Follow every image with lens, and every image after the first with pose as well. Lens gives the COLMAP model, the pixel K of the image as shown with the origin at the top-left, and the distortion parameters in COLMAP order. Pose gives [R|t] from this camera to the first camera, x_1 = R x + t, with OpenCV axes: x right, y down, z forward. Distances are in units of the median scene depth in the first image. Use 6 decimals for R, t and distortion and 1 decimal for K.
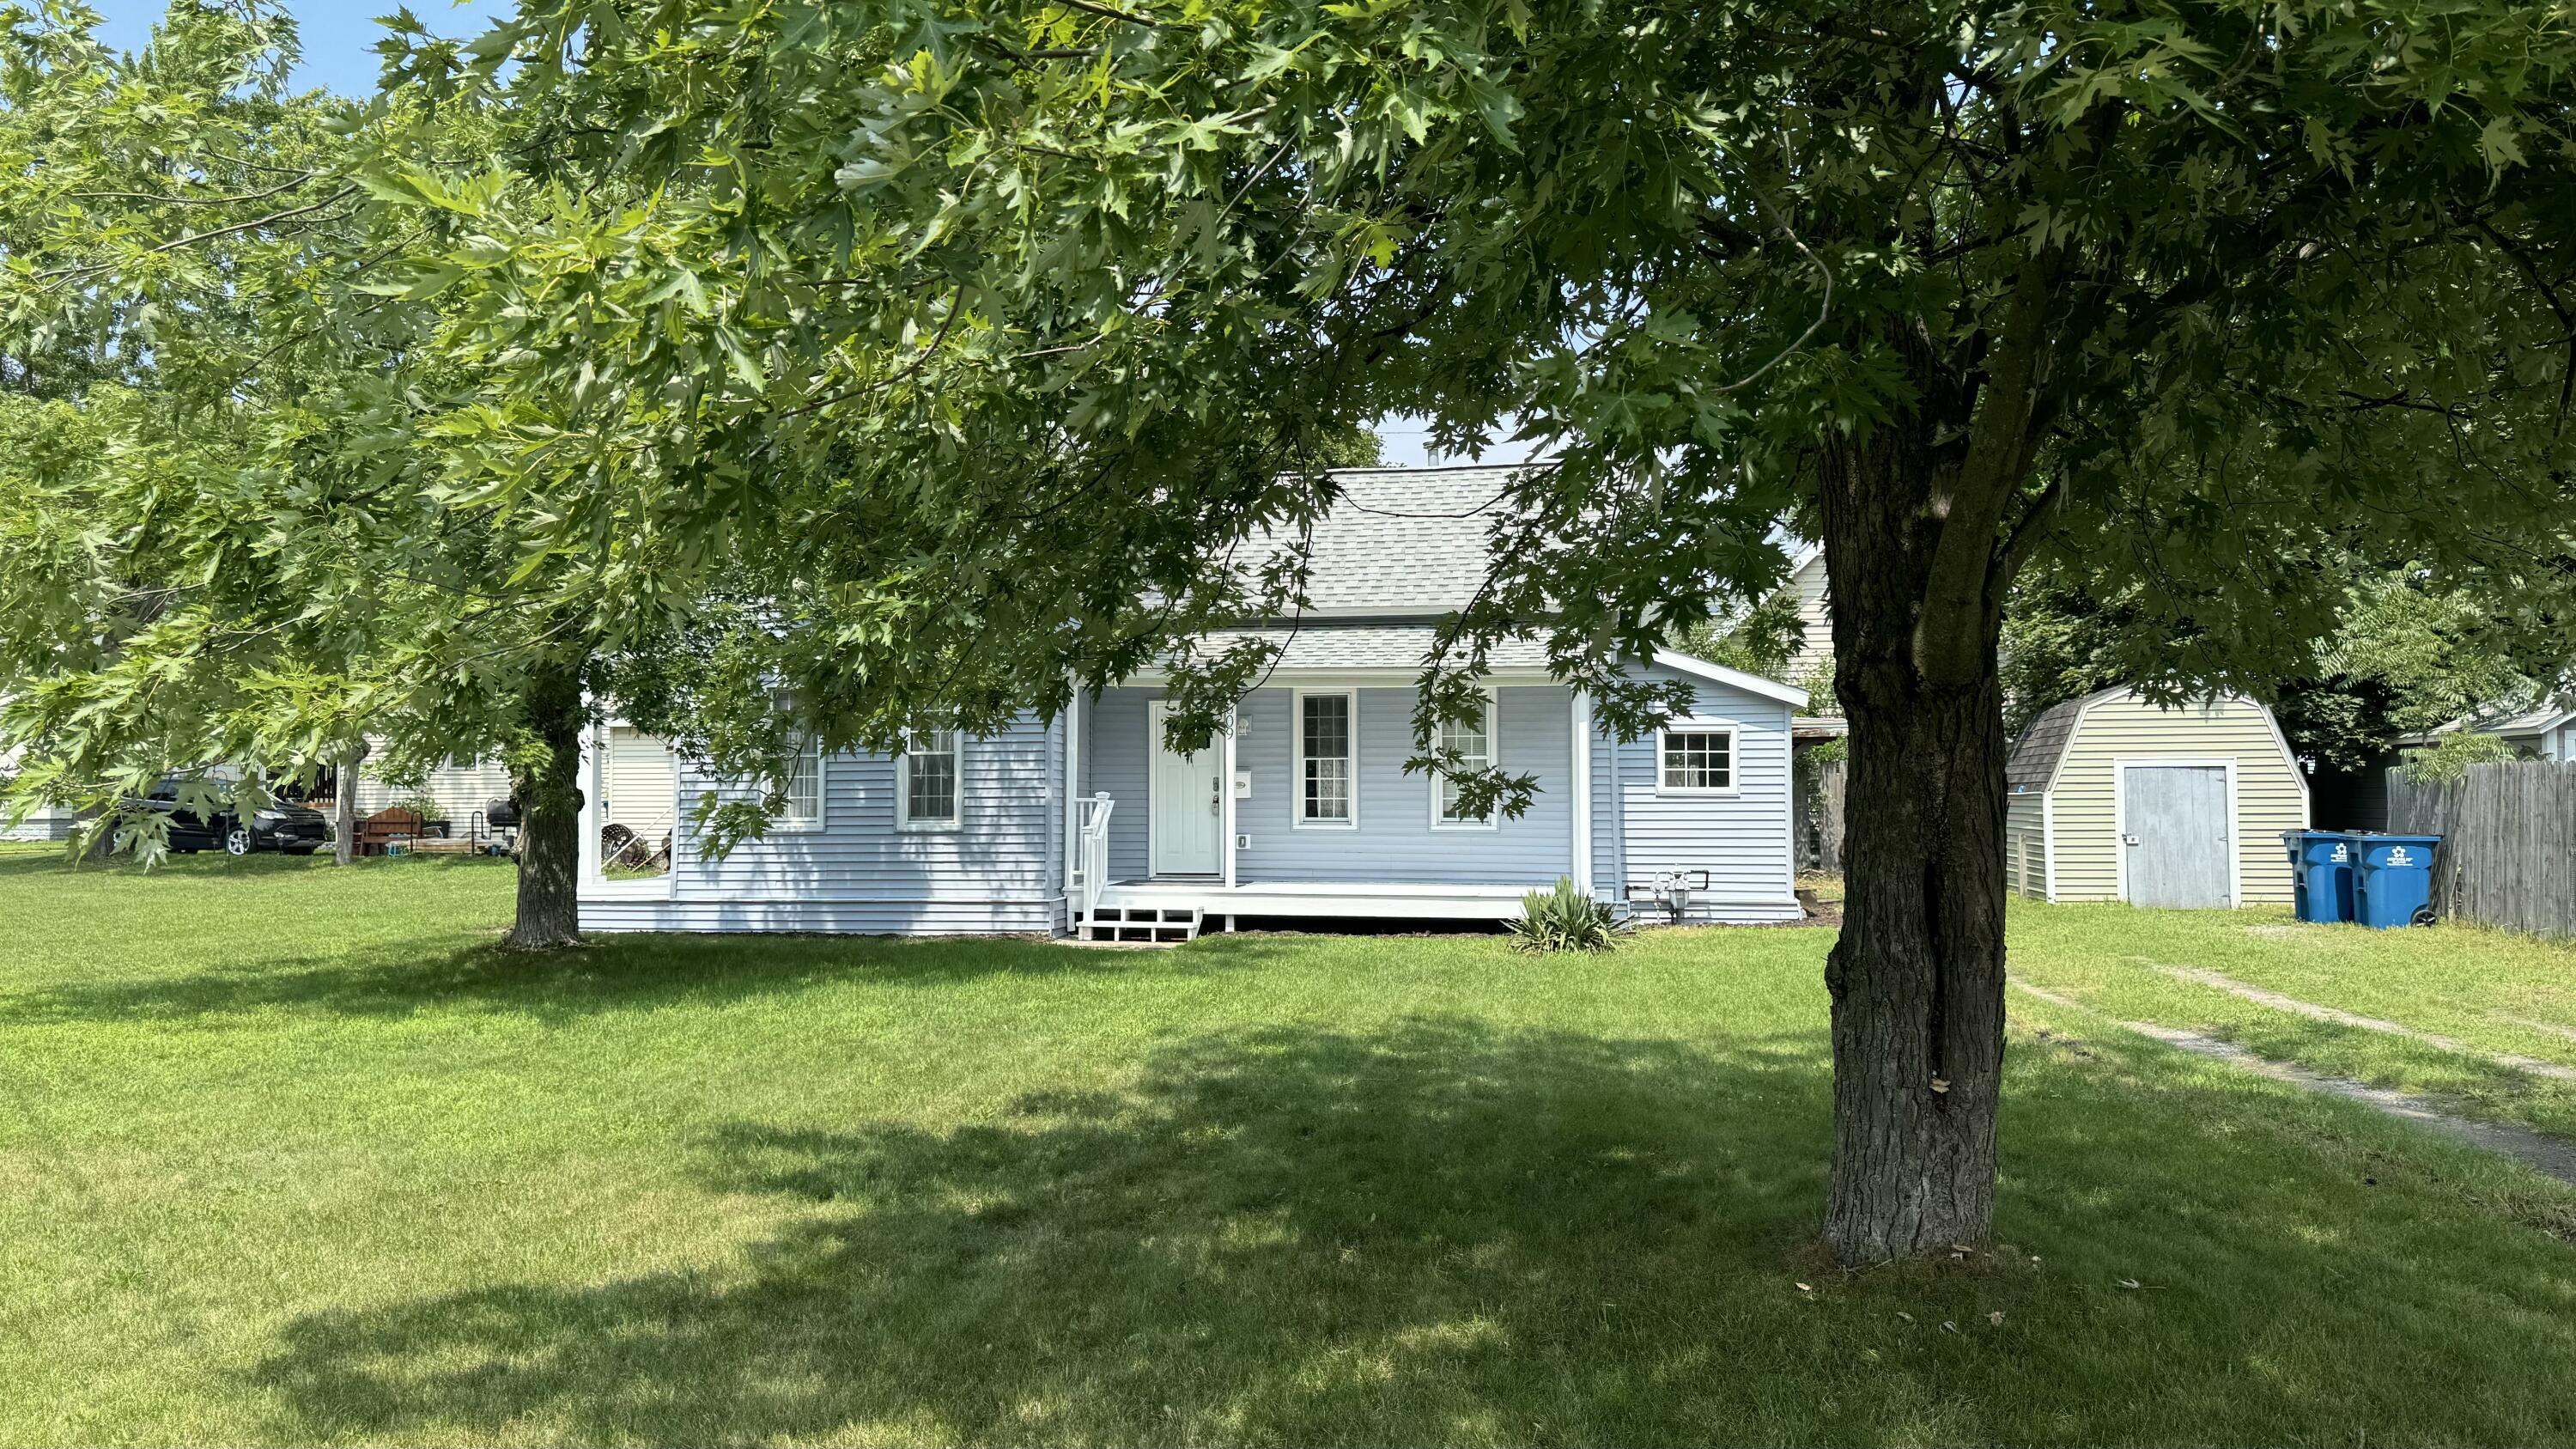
lens RADIAL K [[1754.6, 0, 1257.3], [0, 1754.6, 676.8], [0, 0, 1]] dist [0.170741, -0.255696]
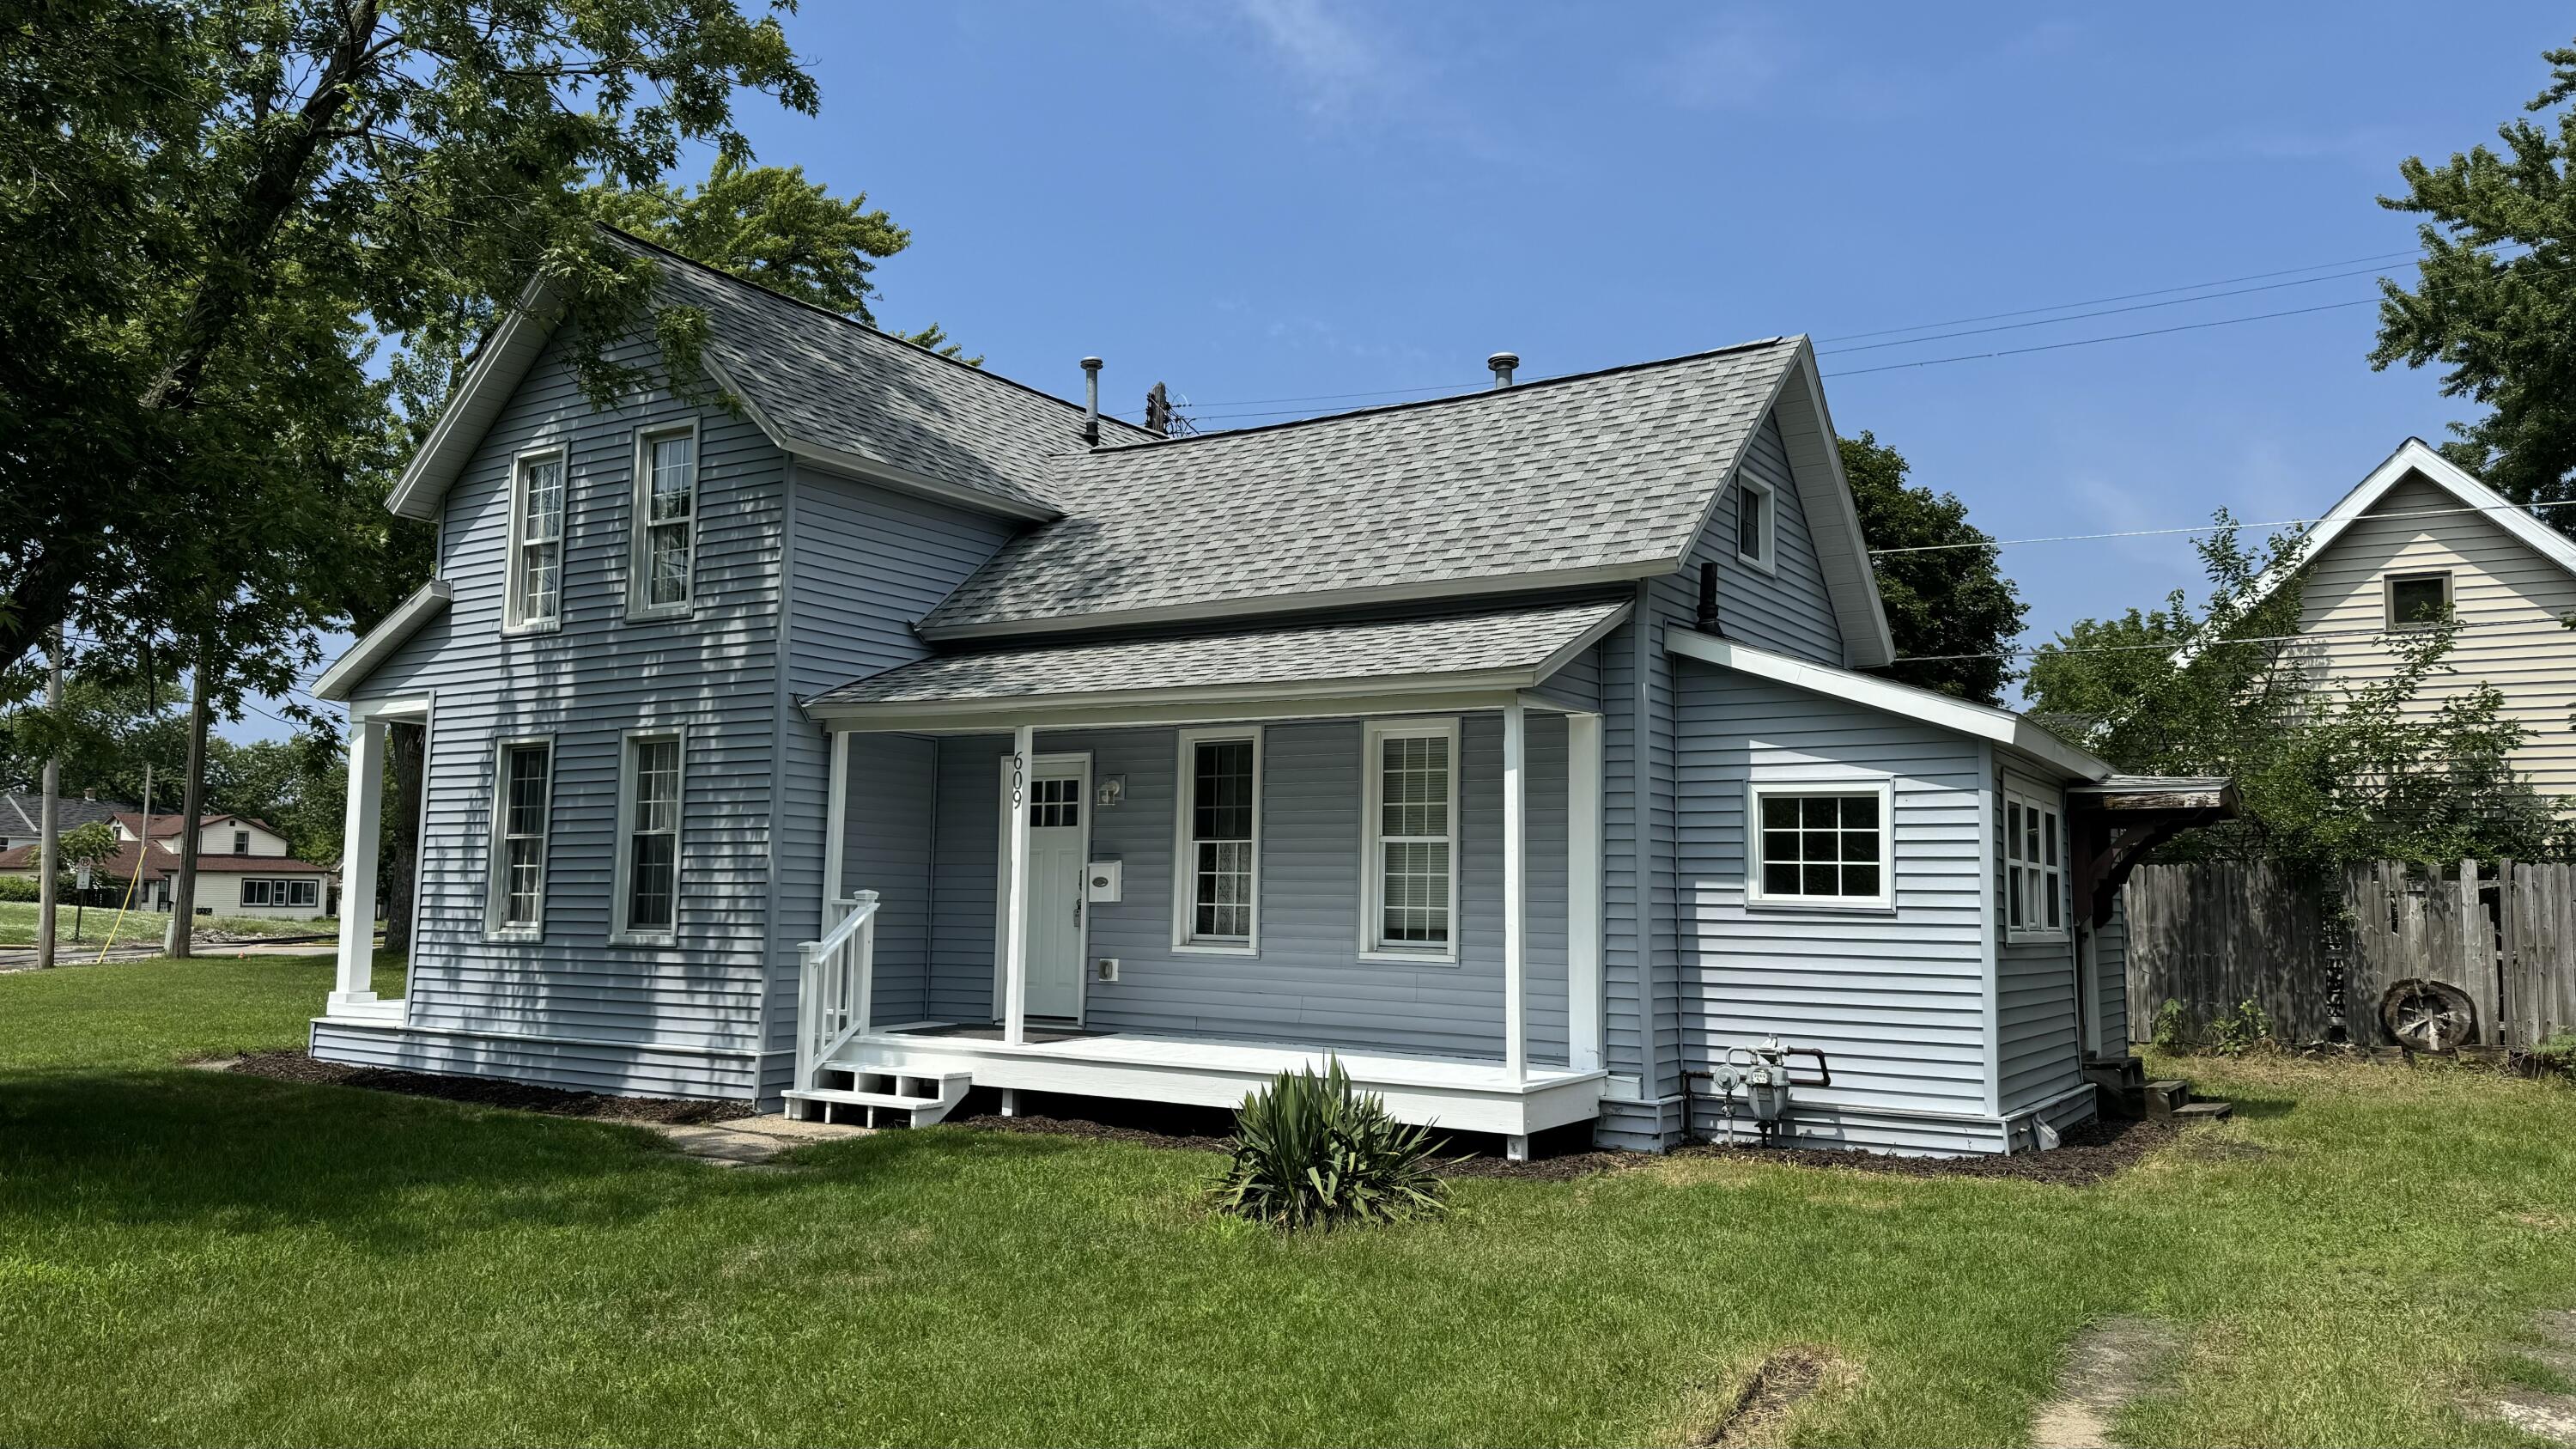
lens RADIAL K [[1754.6, 0, 1257.3], [0, 1754.6, 676.8], [0, 0, 1]] dist [0.170741, -0.255696]
pose [[0.926927, -0.032553, -0.373826, 0.296467], [0.010122, 0.998036, -0.061813, 0.027191], [0.375104, 0.053512, 0.925437, 0.419777]]
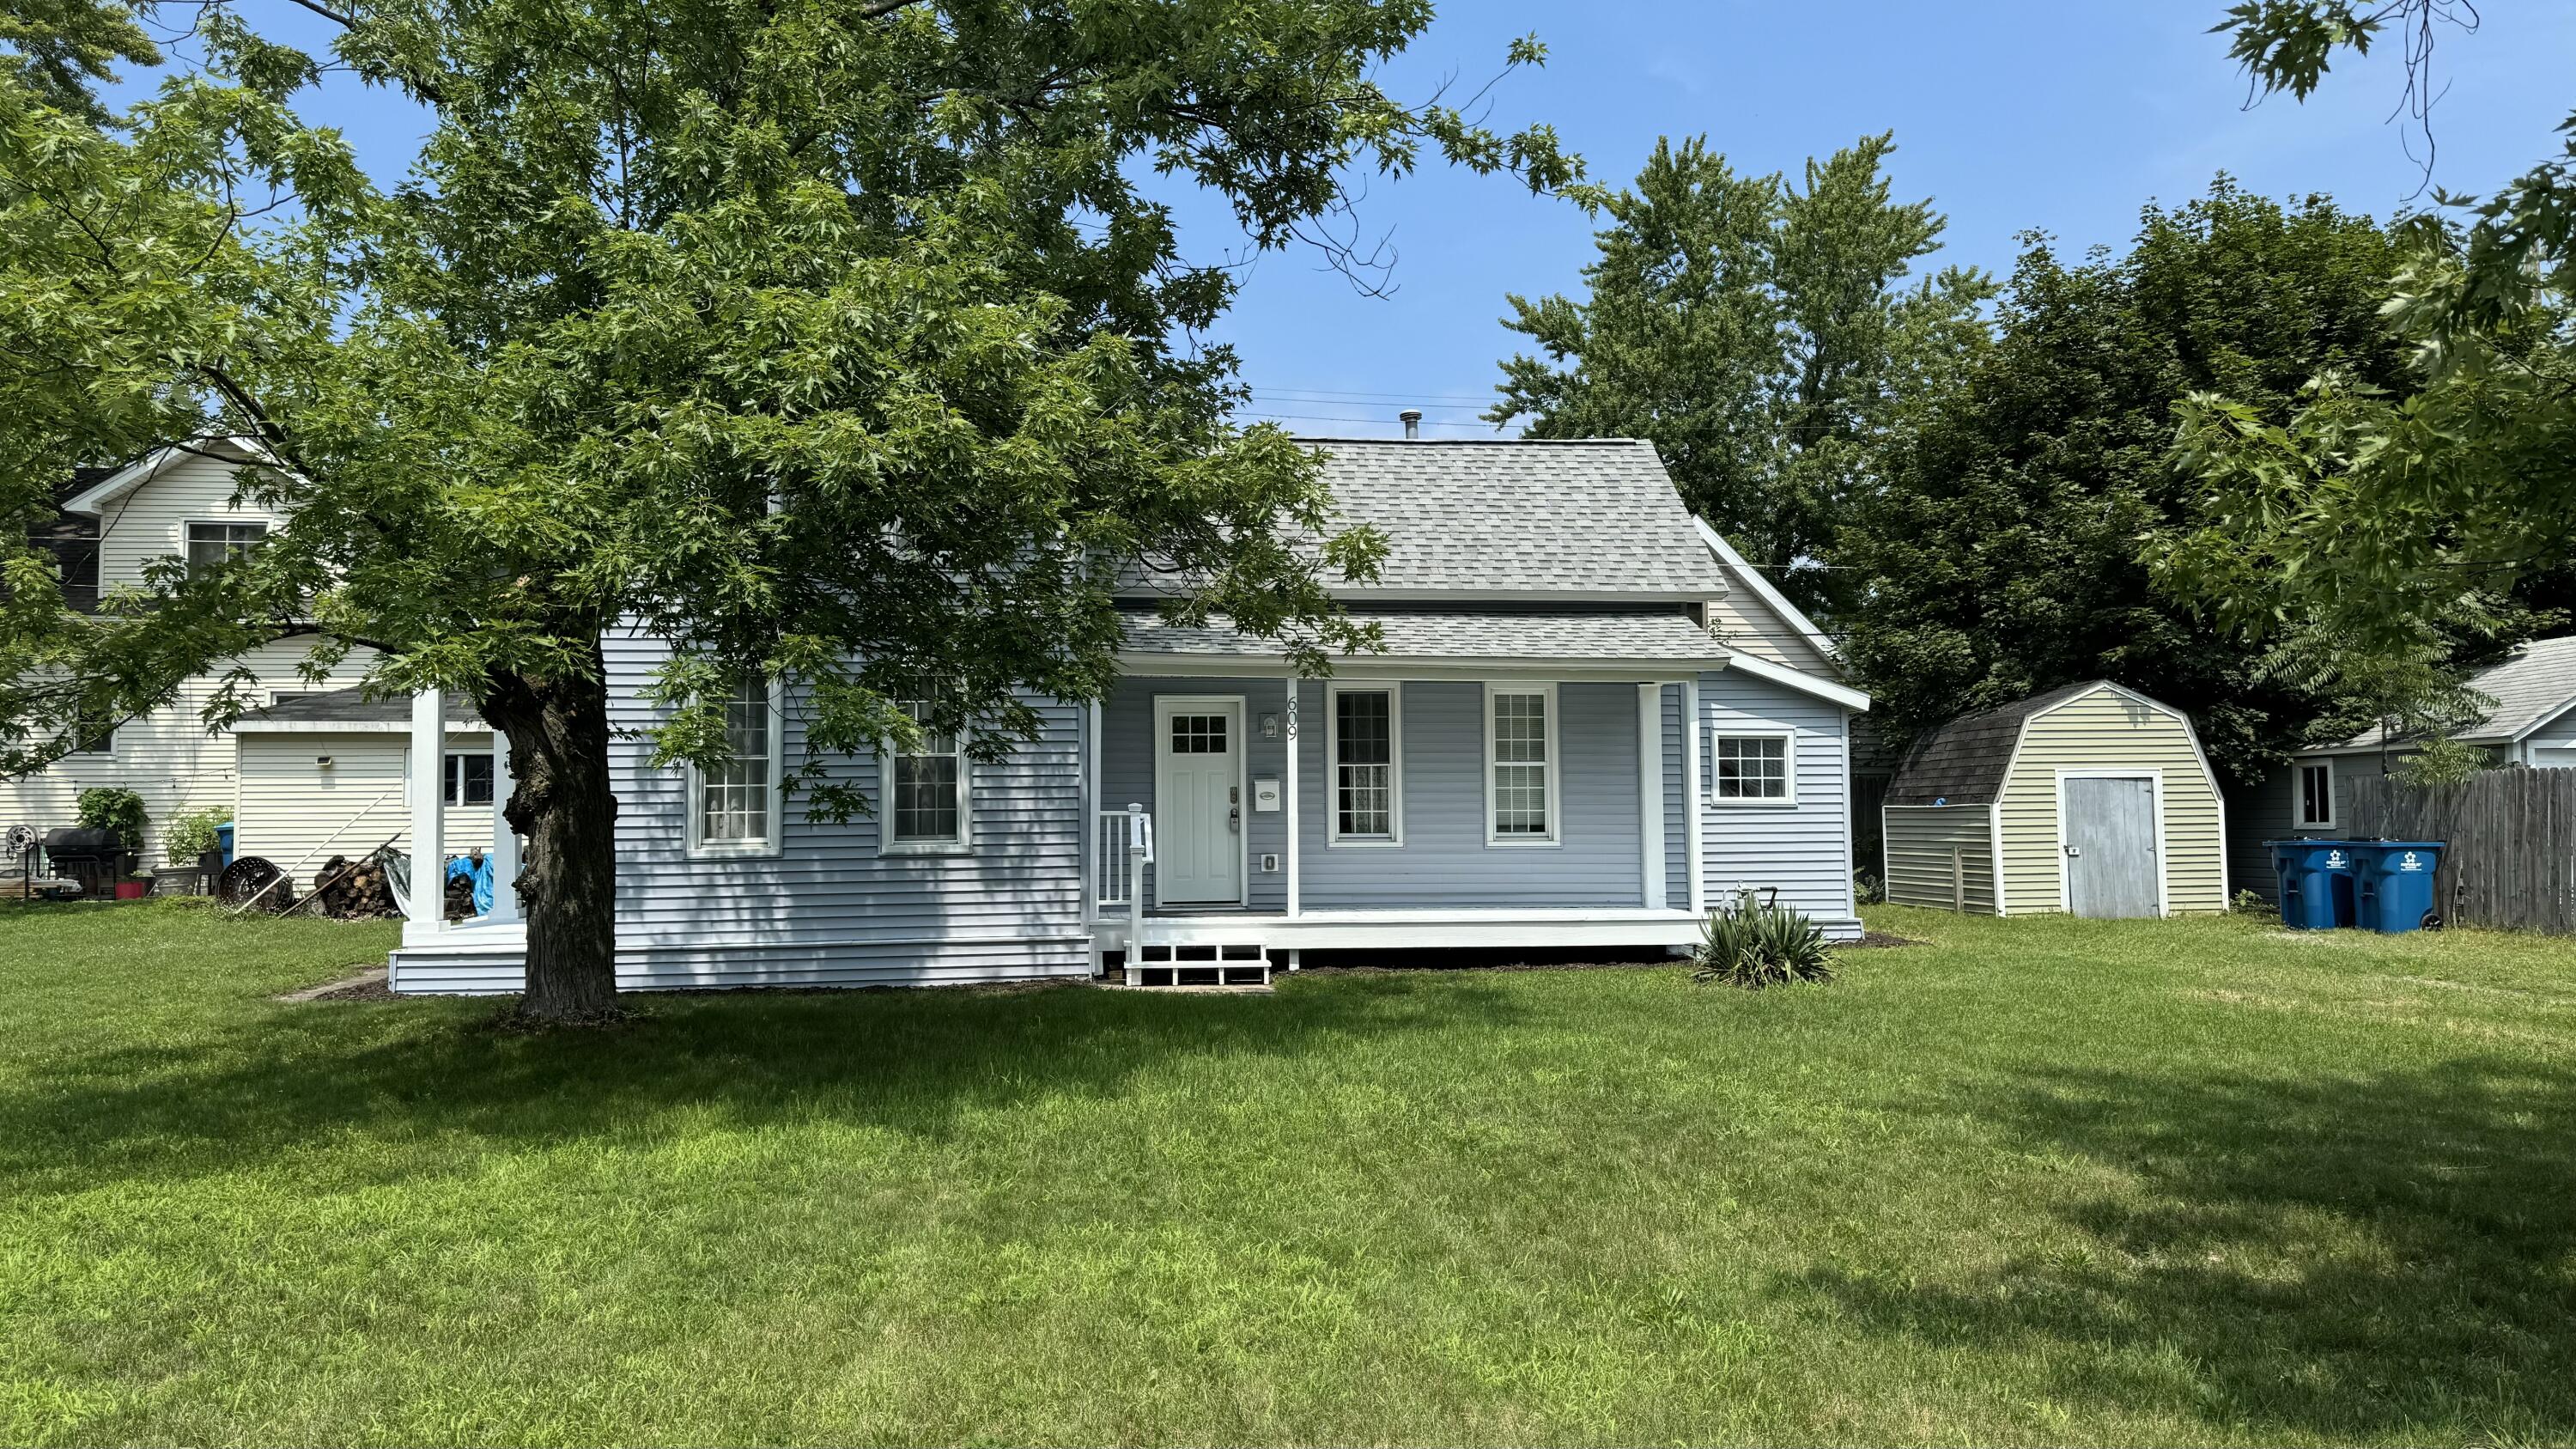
lens RADIAL K [[1754.6, 0, 1257.3], [0, 1754.6, 676.8], [0, 0, 1]] dist [0.170741, -0.255696]
pose [[0.957176, 0.017772, 0.288960, -0.265729], [-0.012637, 0.999728, -0.019626, 0.021321], [-0.289230, 0.015134, 0.957140, 0.192678]]
